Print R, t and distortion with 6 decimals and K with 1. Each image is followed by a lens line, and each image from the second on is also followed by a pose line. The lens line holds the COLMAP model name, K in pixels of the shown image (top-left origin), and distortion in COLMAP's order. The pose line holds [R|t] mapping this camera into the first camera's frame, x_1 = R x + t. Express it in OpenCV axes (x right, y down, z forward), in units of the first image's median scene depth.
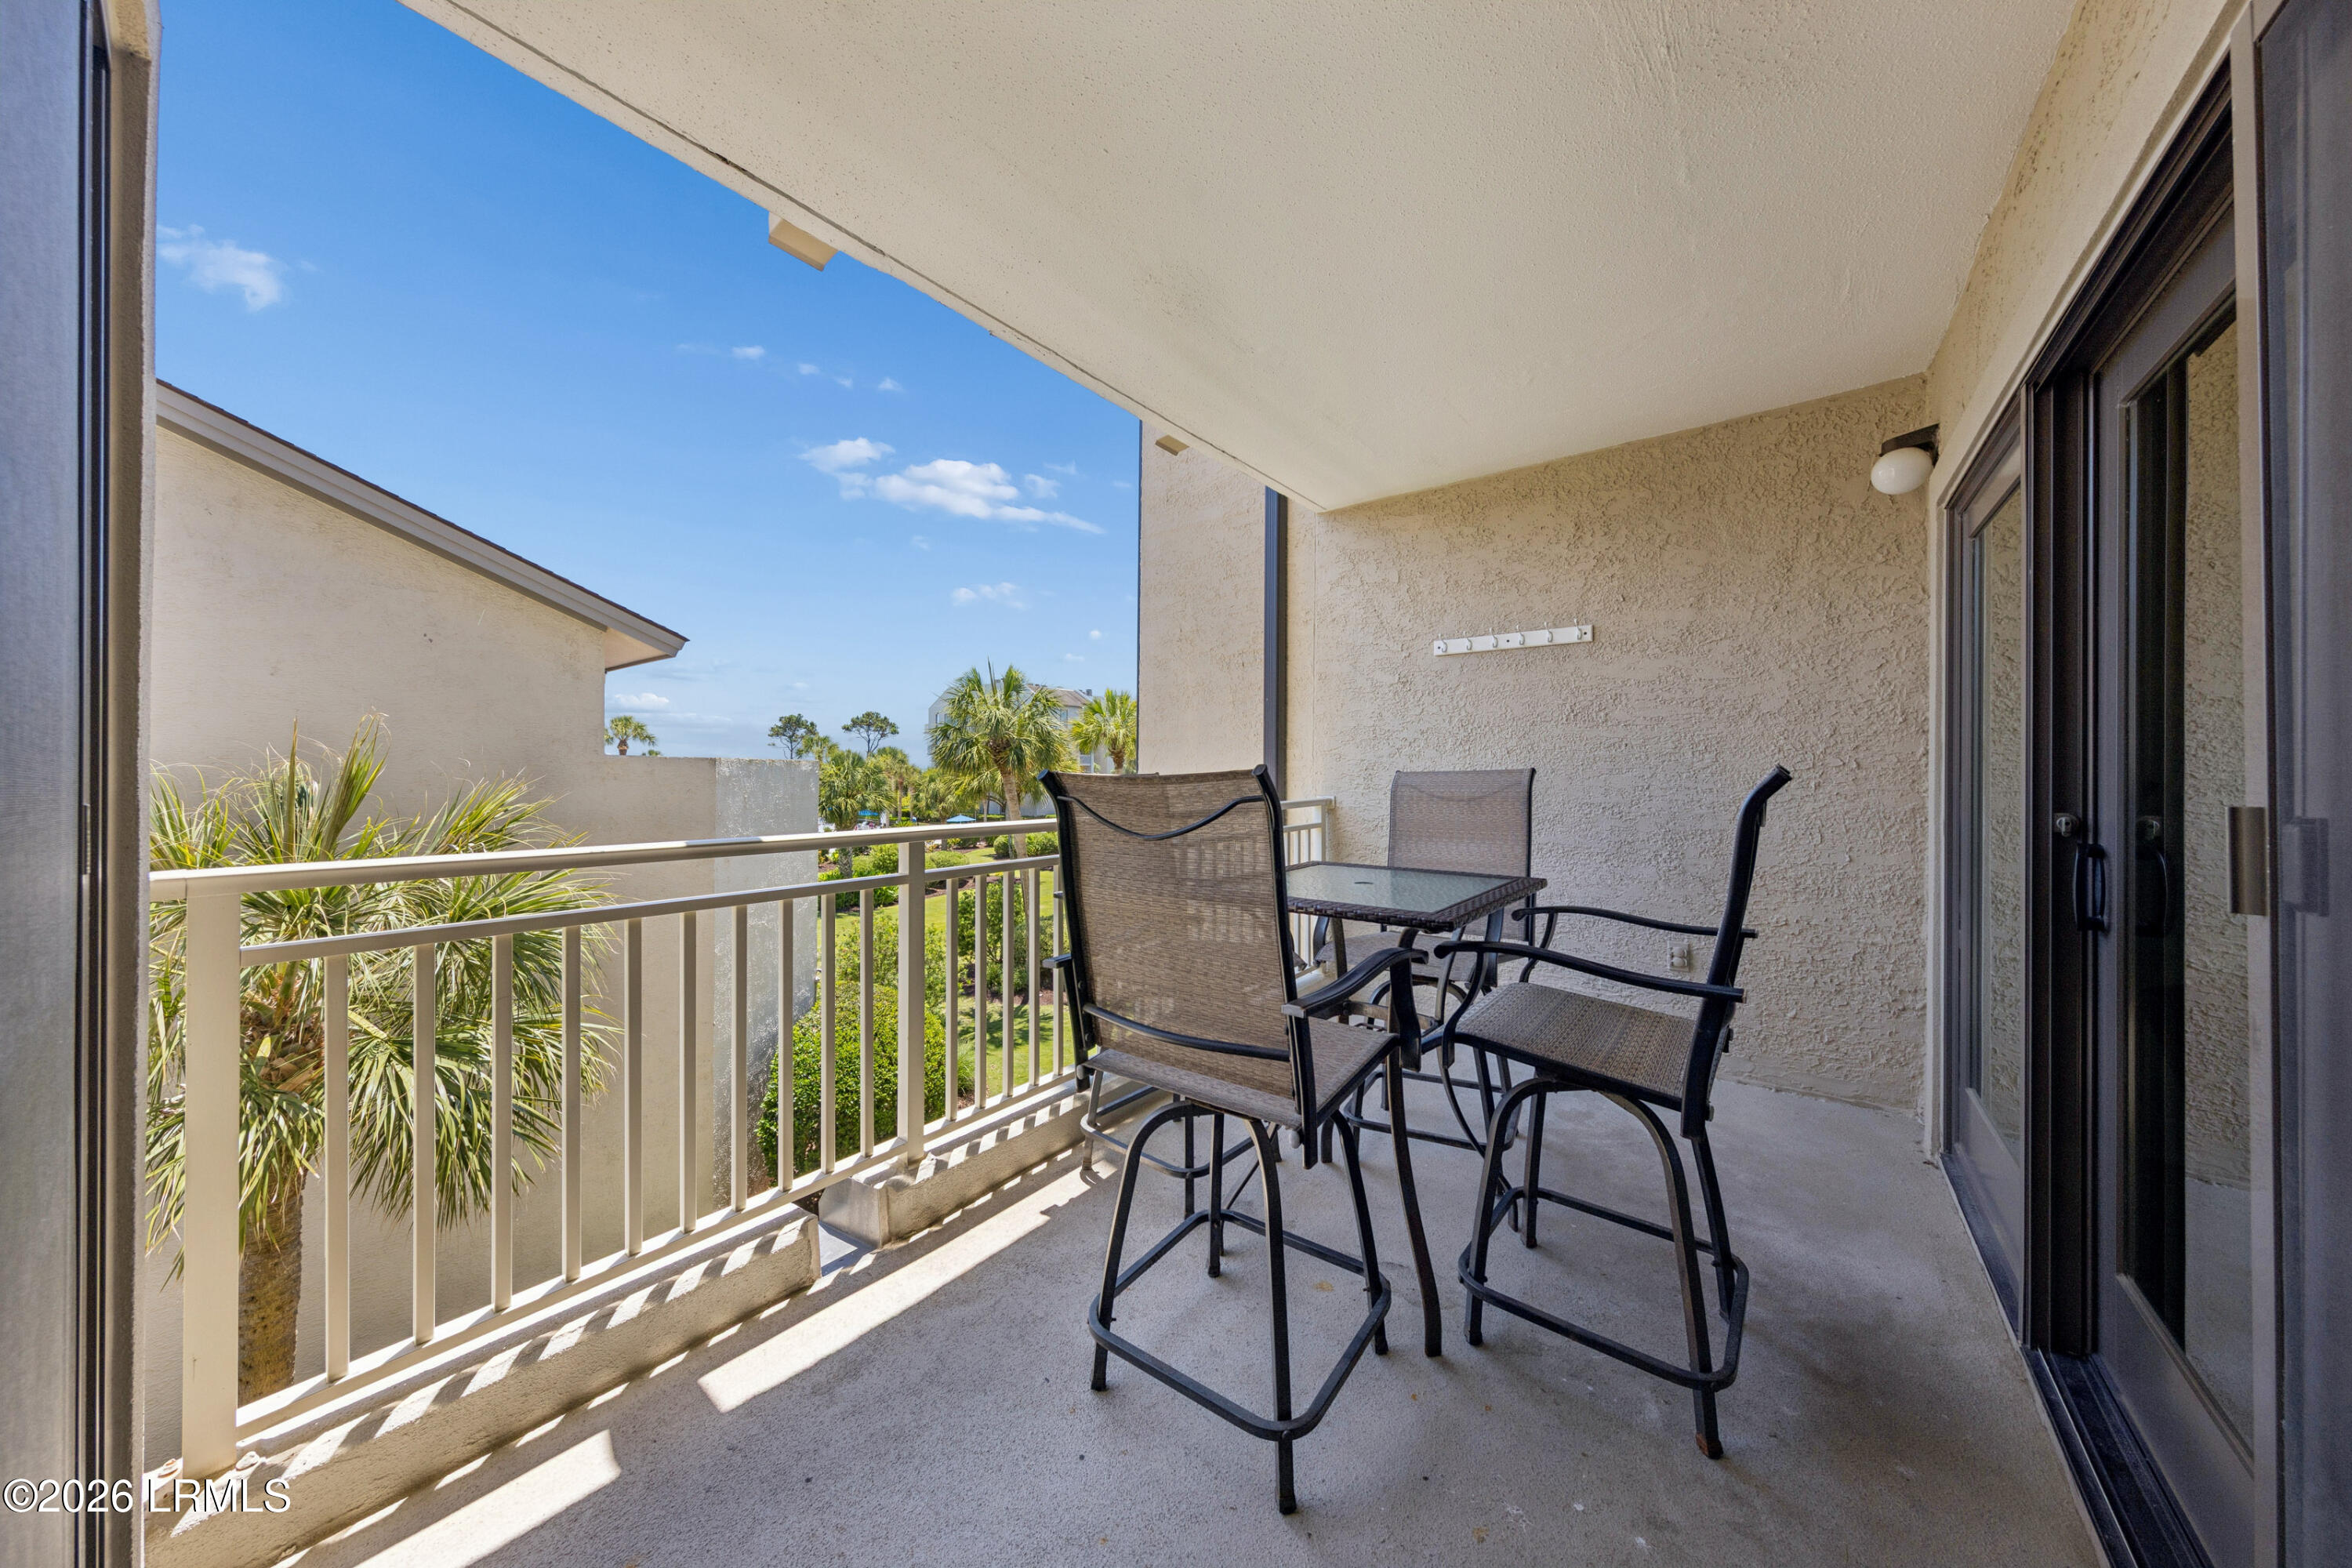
lens RADIAL K [[750.5, 0, 1185.0], [0, 750.5, 767.0], [0, 0, 1]] dist [0.006008, 0.000003]
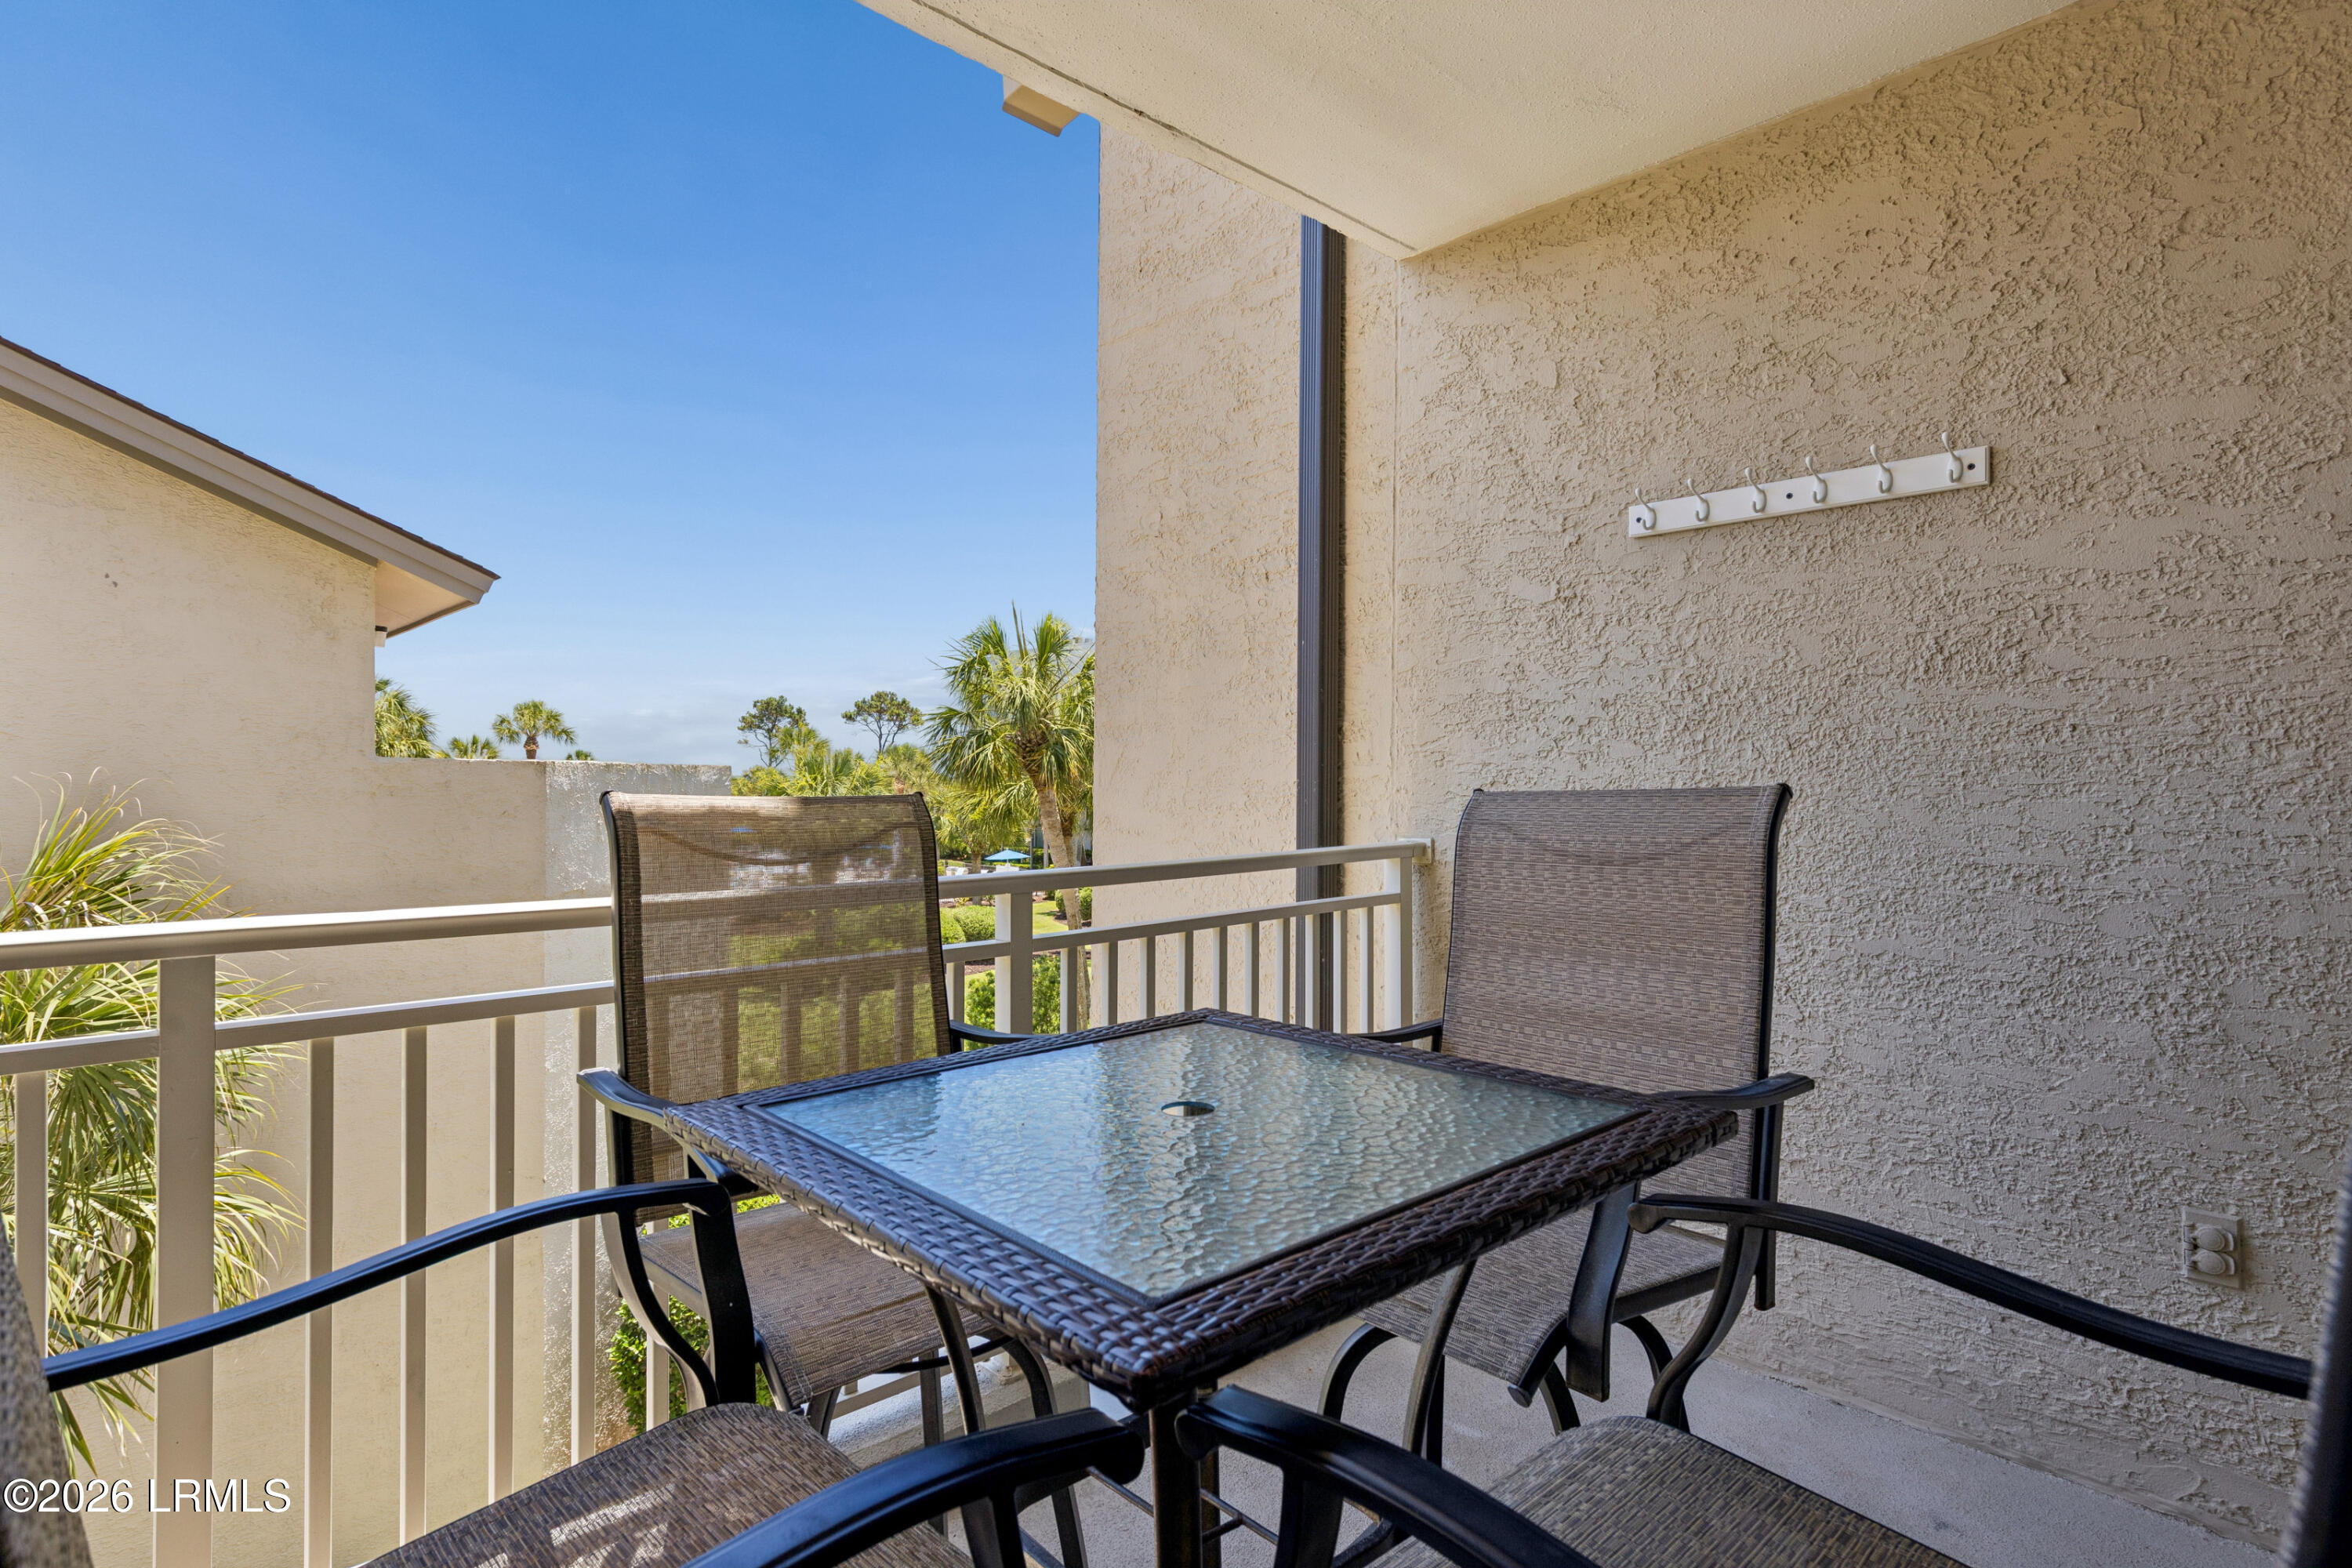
lens RADIAL K [[1194.4, 0, 1182.2], [0, 1194.4, 775.7], [0, 0, 1]] dist [0.003119, 0.001210]
pose [[0.987975, 0.000332, -0.154611, 0.178520], [-0.000302, 1.000000, 0.000216, -0.002151], [0.154611, -0.000167, 0.987975, 0.237834]]
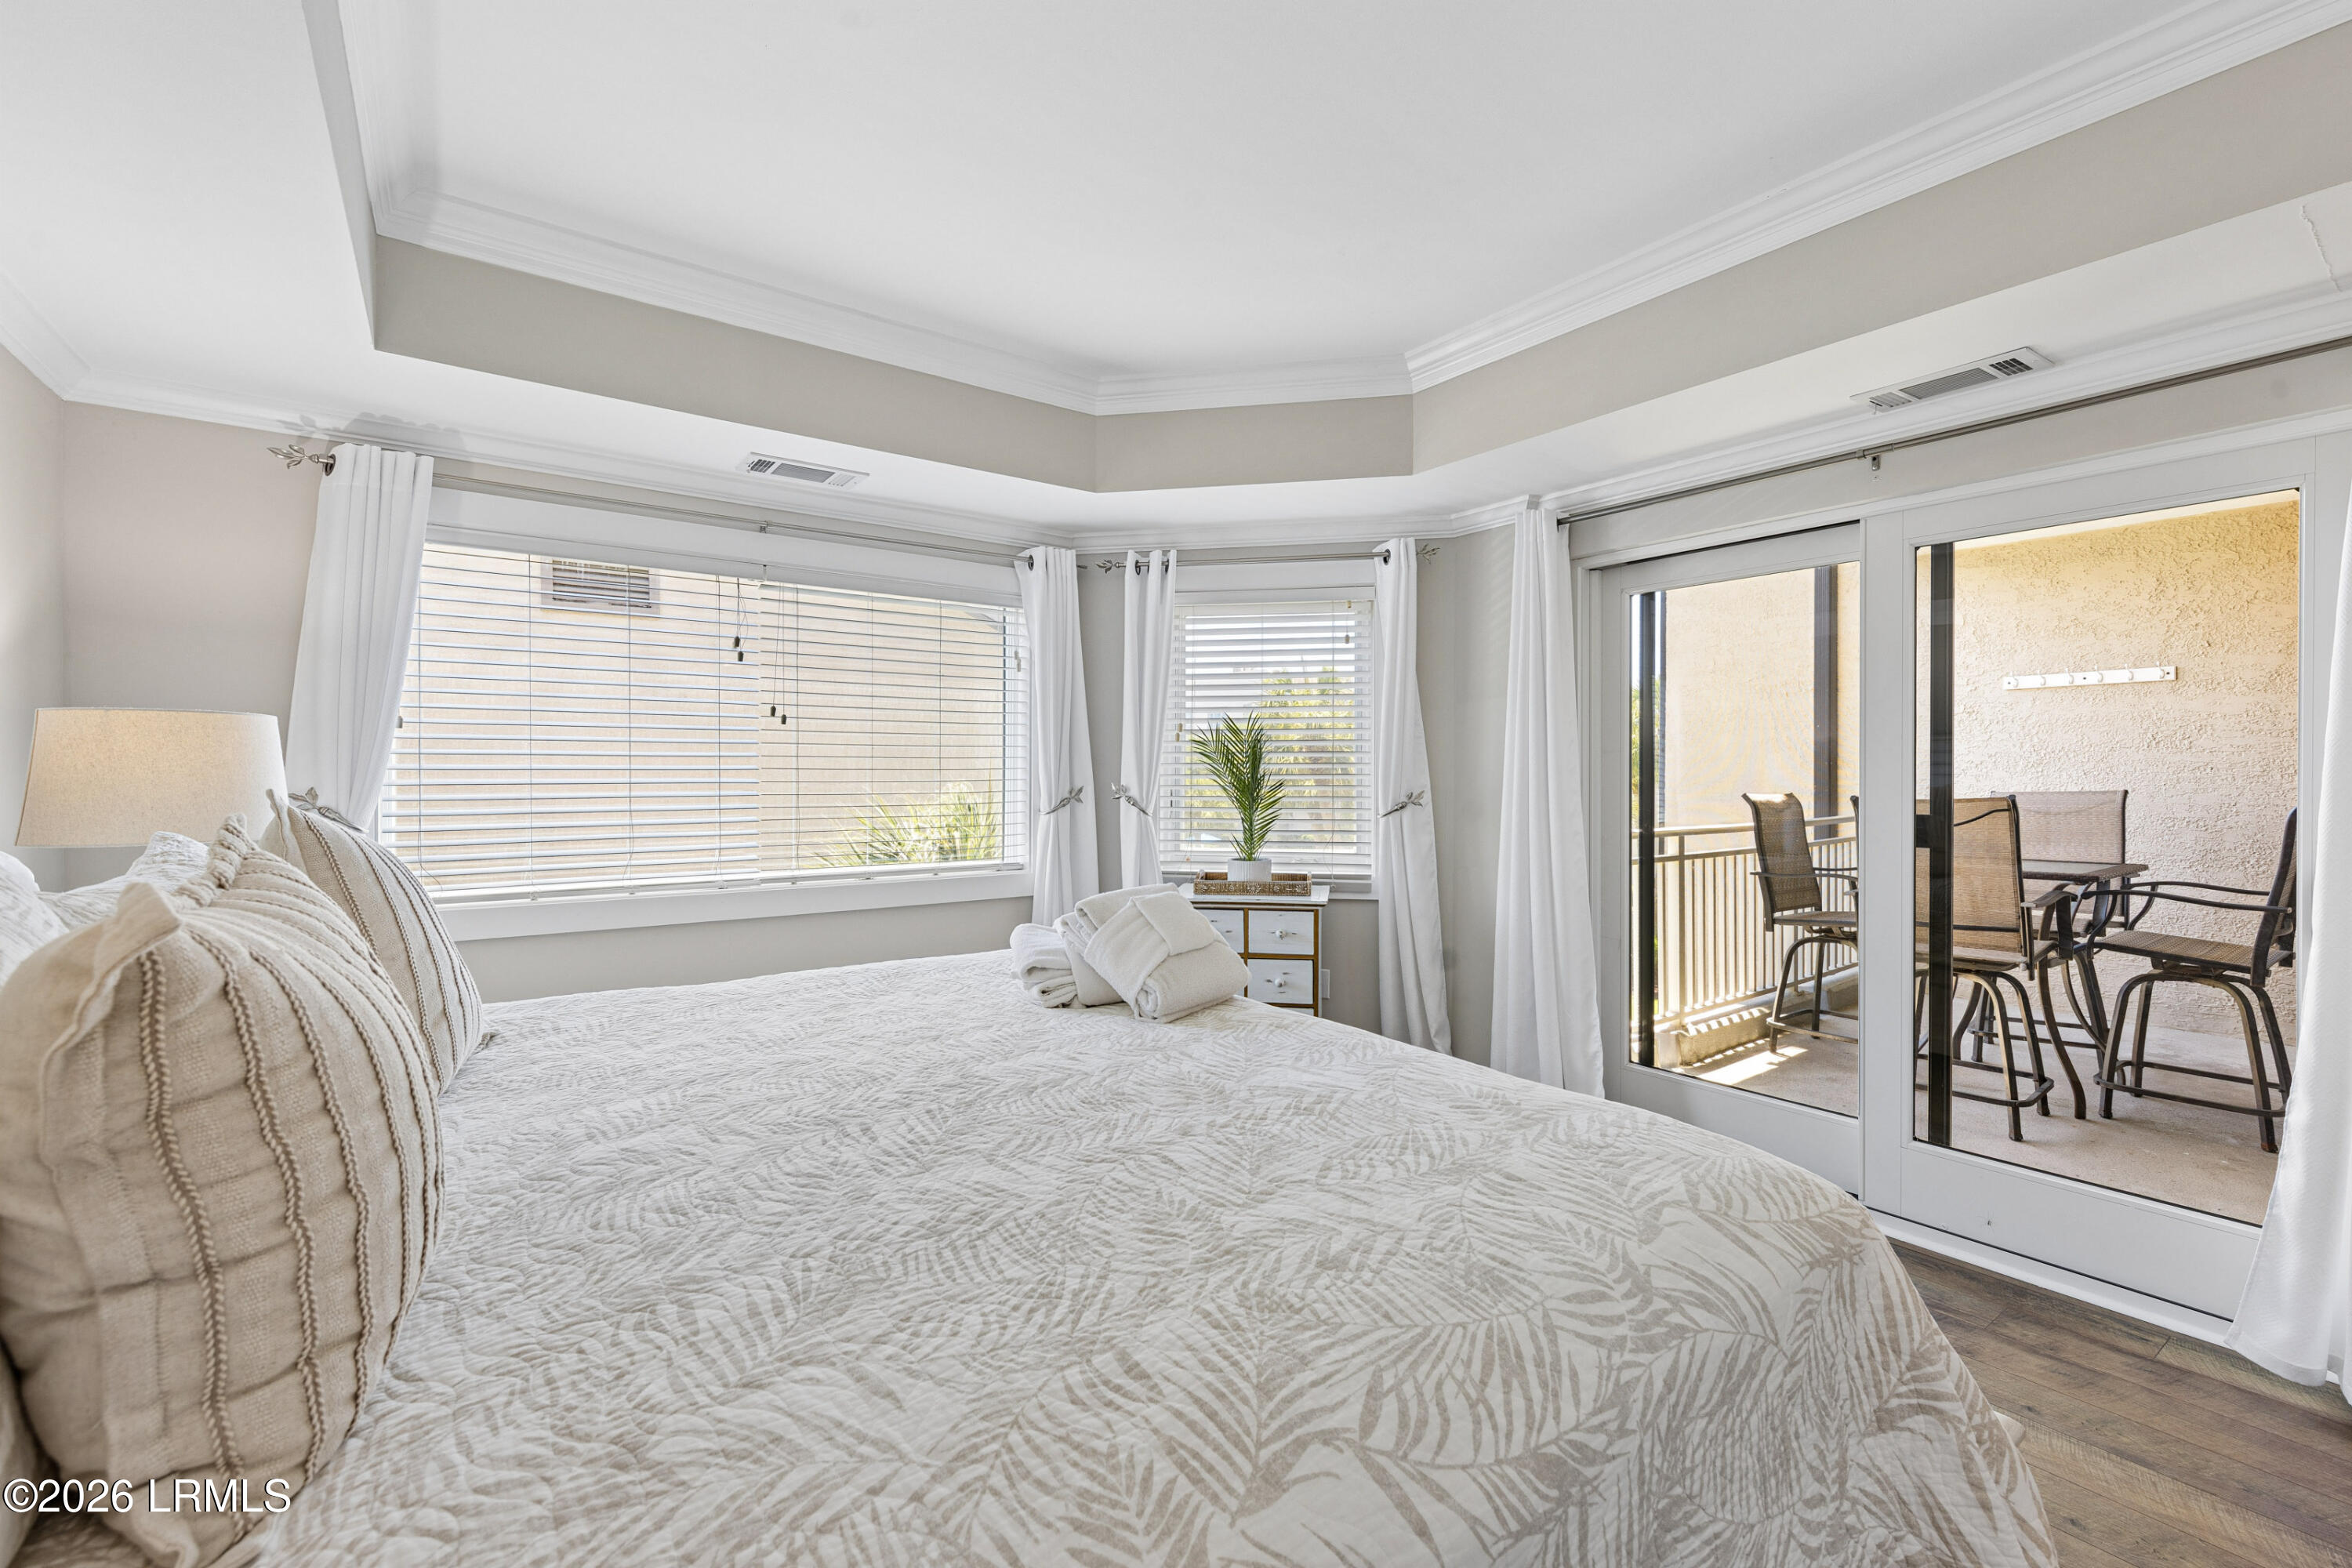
lens RADIAL K [[983.5, 0, 1190.3], [0, 983.5, 777.7], [0, 0, 1]] dist [0.008634, -0.000392]
pose [[0.964630, -0.003082, -0.263591, -0.488621], [0.003948, 0.999988, 0.002755, -0.022375], [0.263579, -0.003699, 0.964631, -0.822299]]
